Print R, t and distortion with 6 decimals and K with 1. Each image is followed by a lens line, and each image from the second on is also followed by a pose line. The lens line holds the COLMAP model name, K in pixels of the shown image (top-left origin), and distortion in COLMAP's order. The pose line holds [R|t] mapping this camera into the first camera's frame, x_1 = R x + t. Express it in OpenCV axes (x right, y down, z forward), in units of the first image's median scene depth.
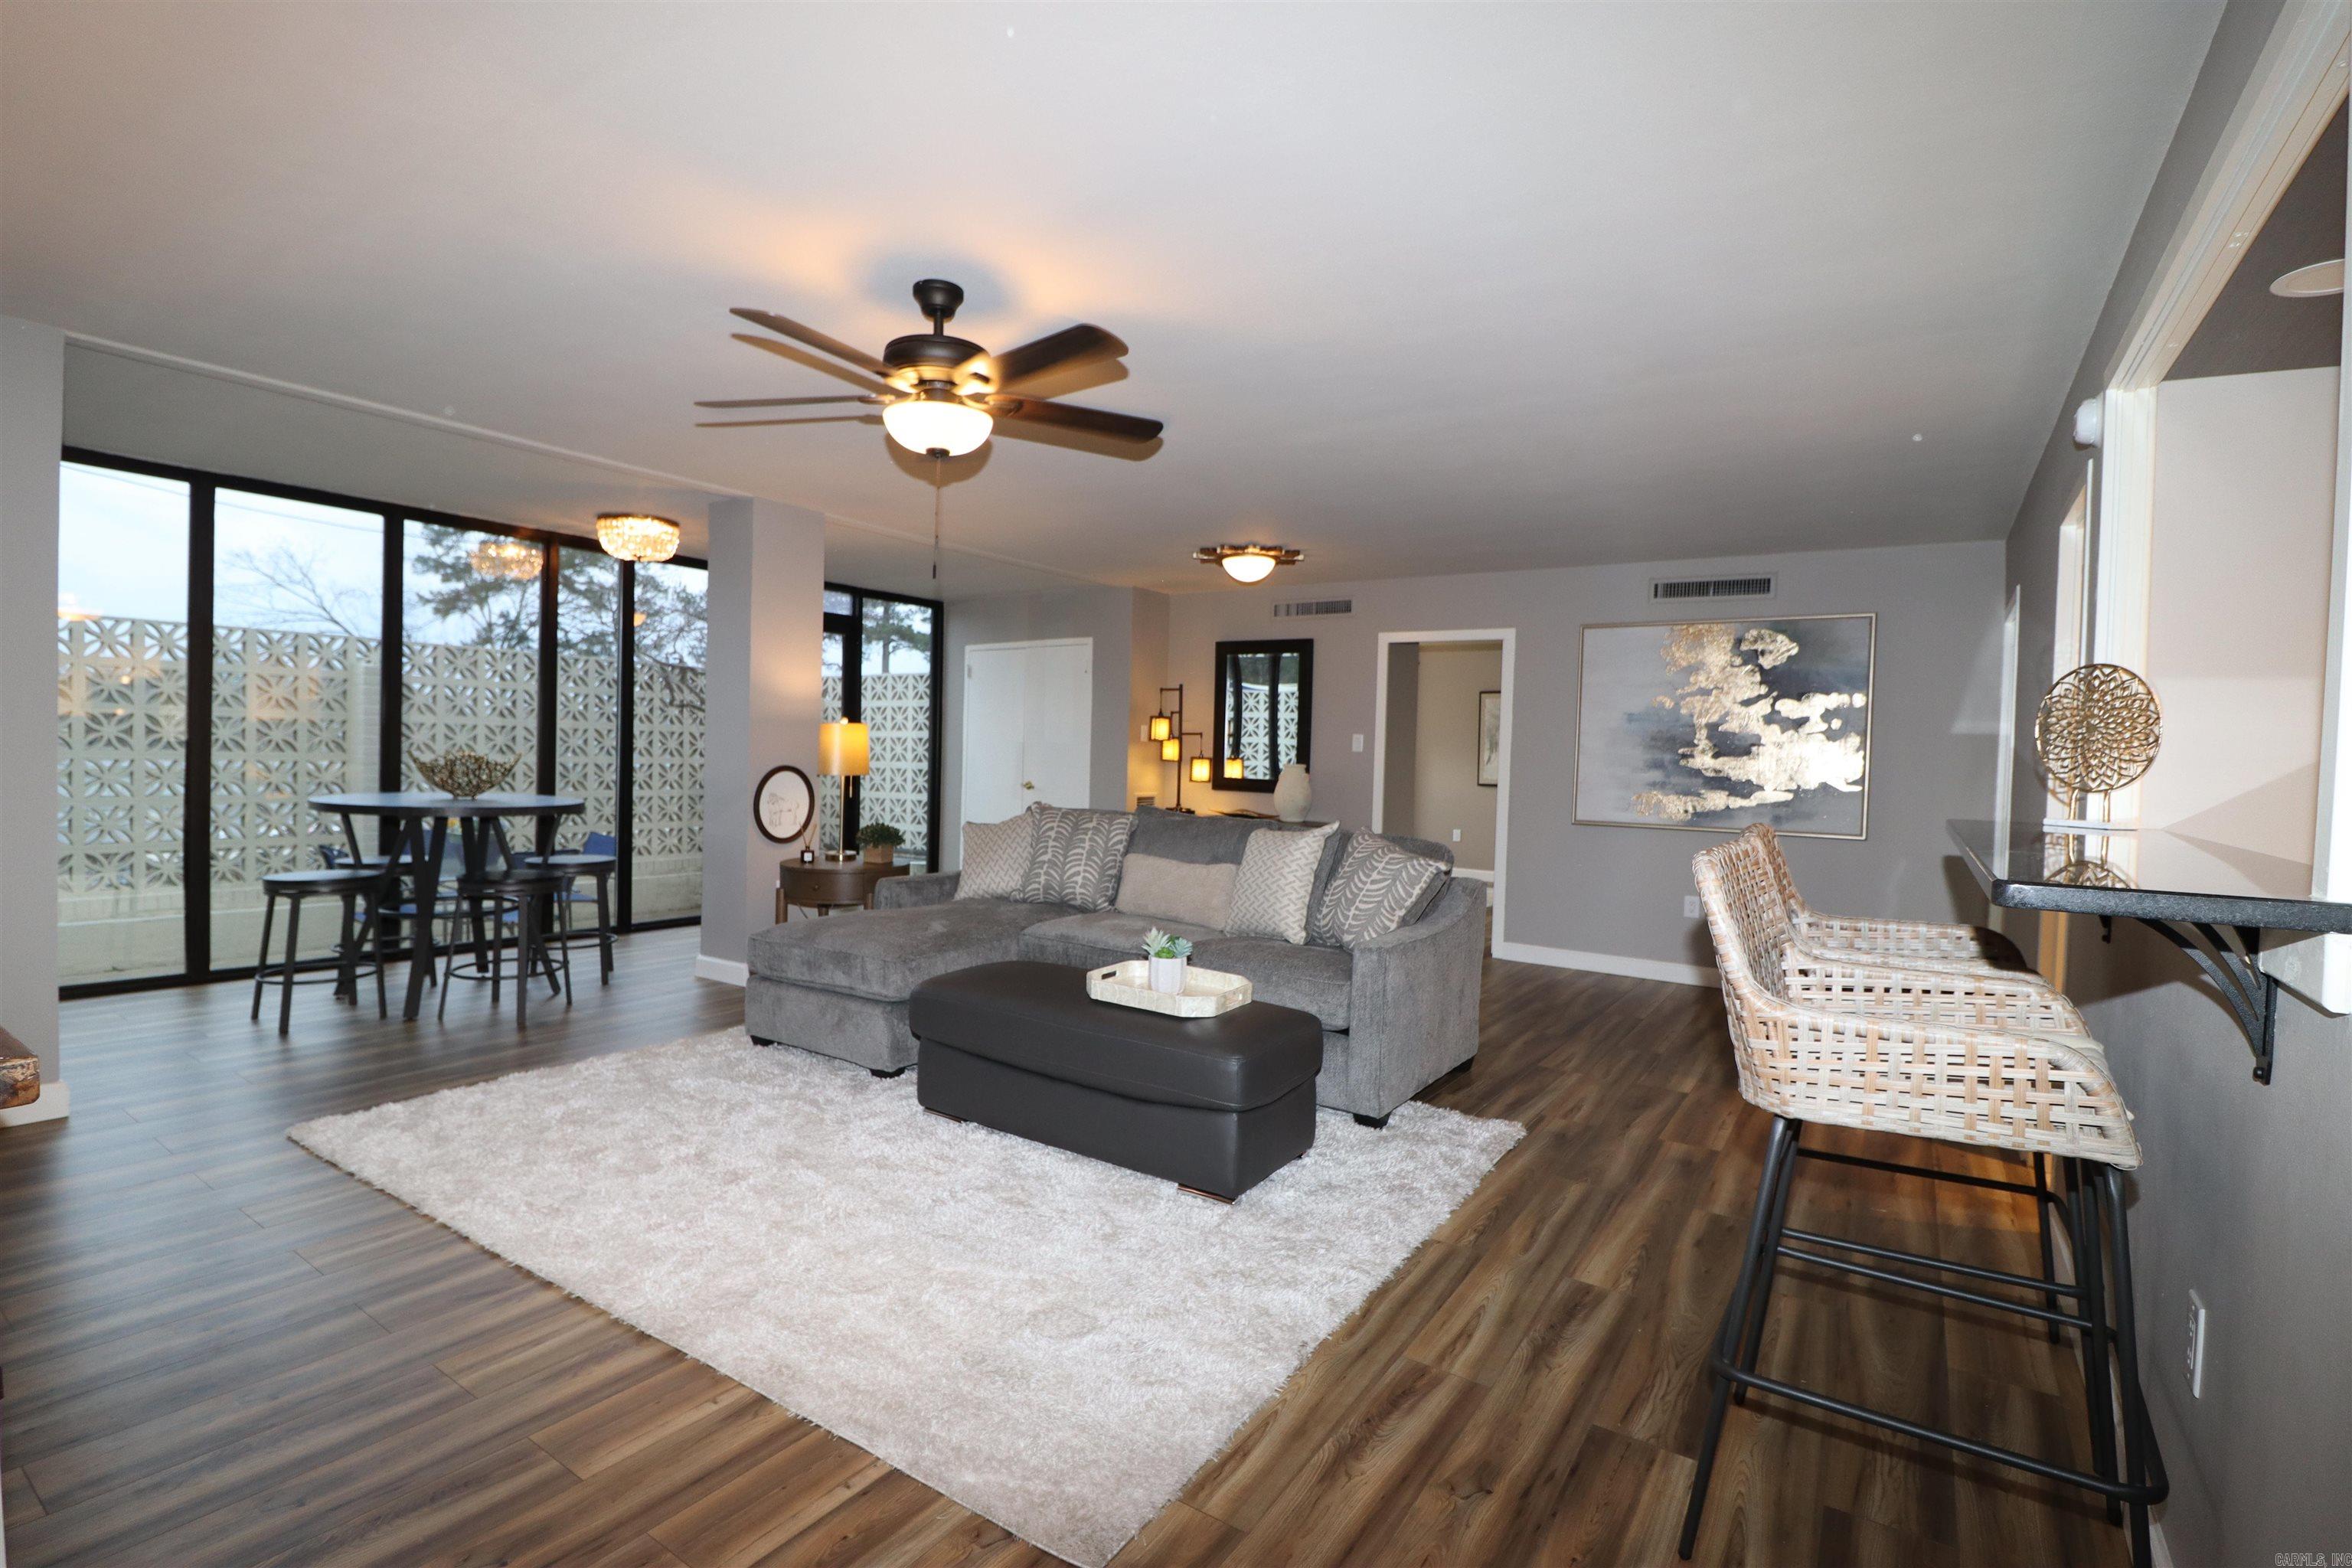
lens RADIAL K [[1084.0, 0, 1164.6], [0, 1084.0, 778.6], [0, 0, 1]] dist [0.001440, -0.015919]
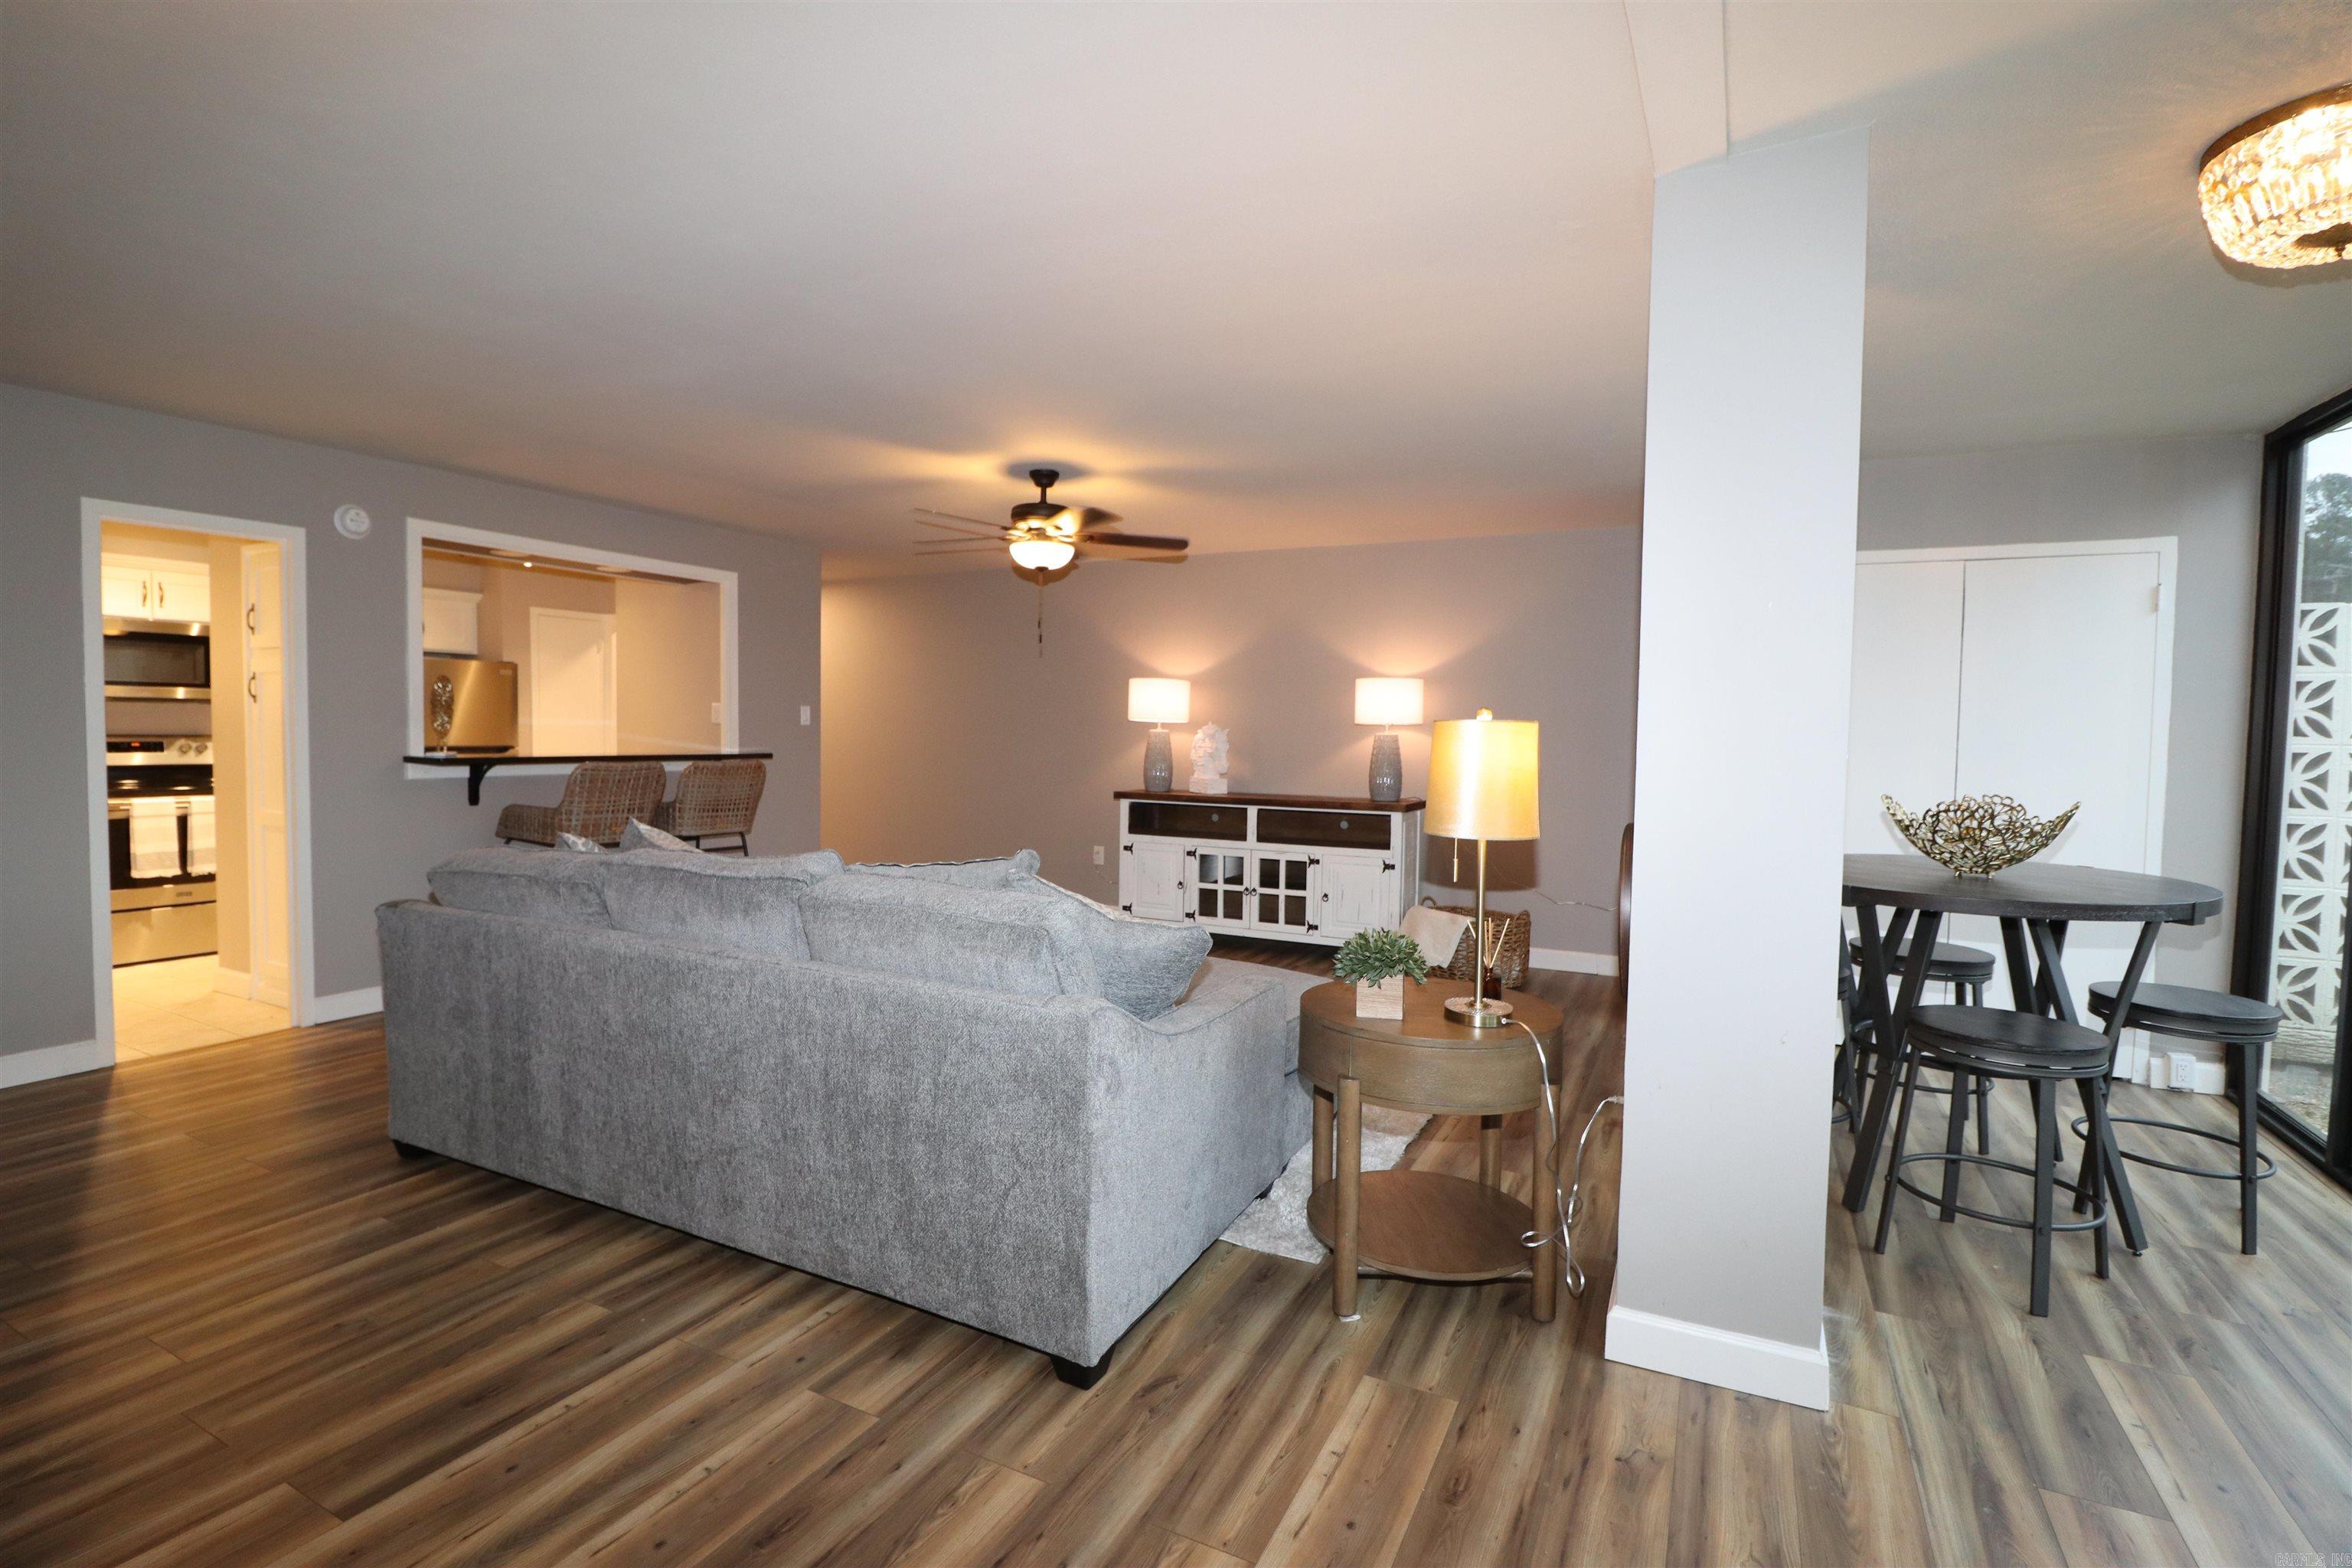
lens RADIAL K [[1084.0, 0, 1164.6], [0, 1084.0, 778.6], [0, 0, 1]] dist [0.001440, -0.015919]
pose [[-0.991212, -0.040531, -0.125923, -0.090502], [-0.049431, 0.996434, 0.068380, -0.044613], [0.122702, 0.074003, -0.989681, 1.221313]]
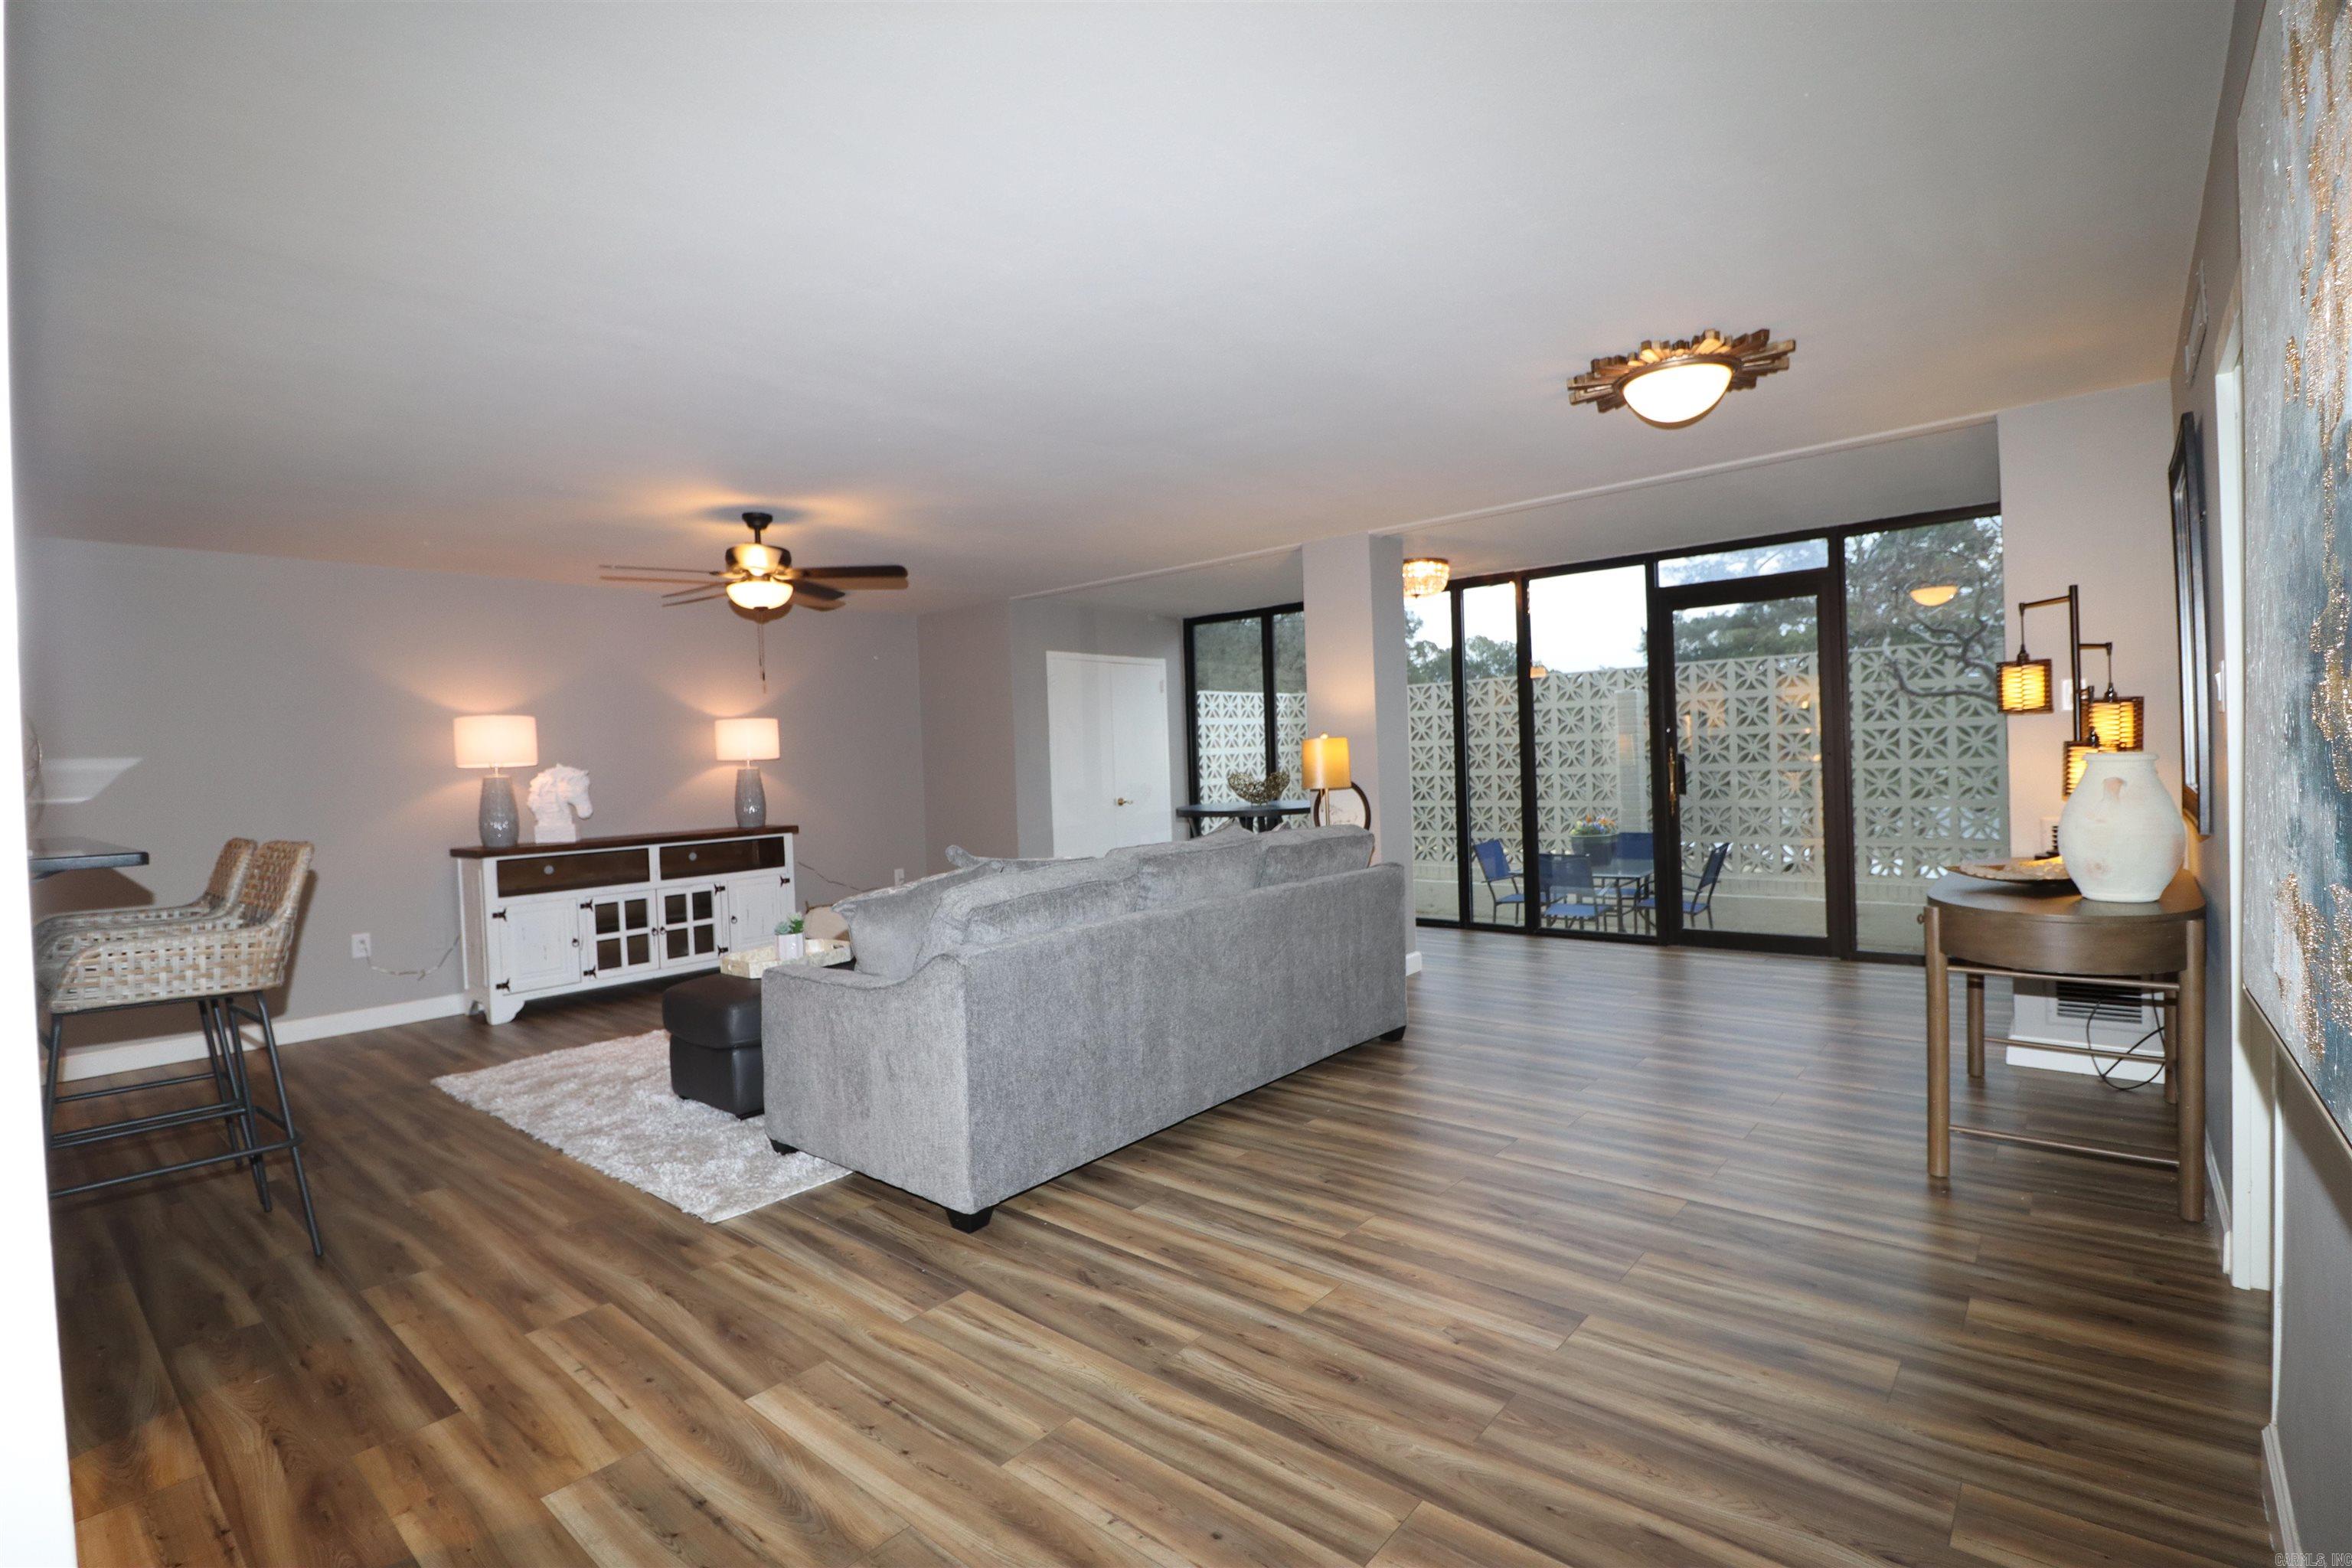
lens RADIAL K [[1084.0, 0, 1164.6], [0, 1084.0, 778.6], [0, 0, 1]] dist [0.001440, -0.015919]
pose [[-0.119014, -0.009372, -0.992848, 0.640660], [0.007259, 0.999921, -0.010309, -0.002316], [0.992866, -0.008434, -0.118937, 0.827177]]
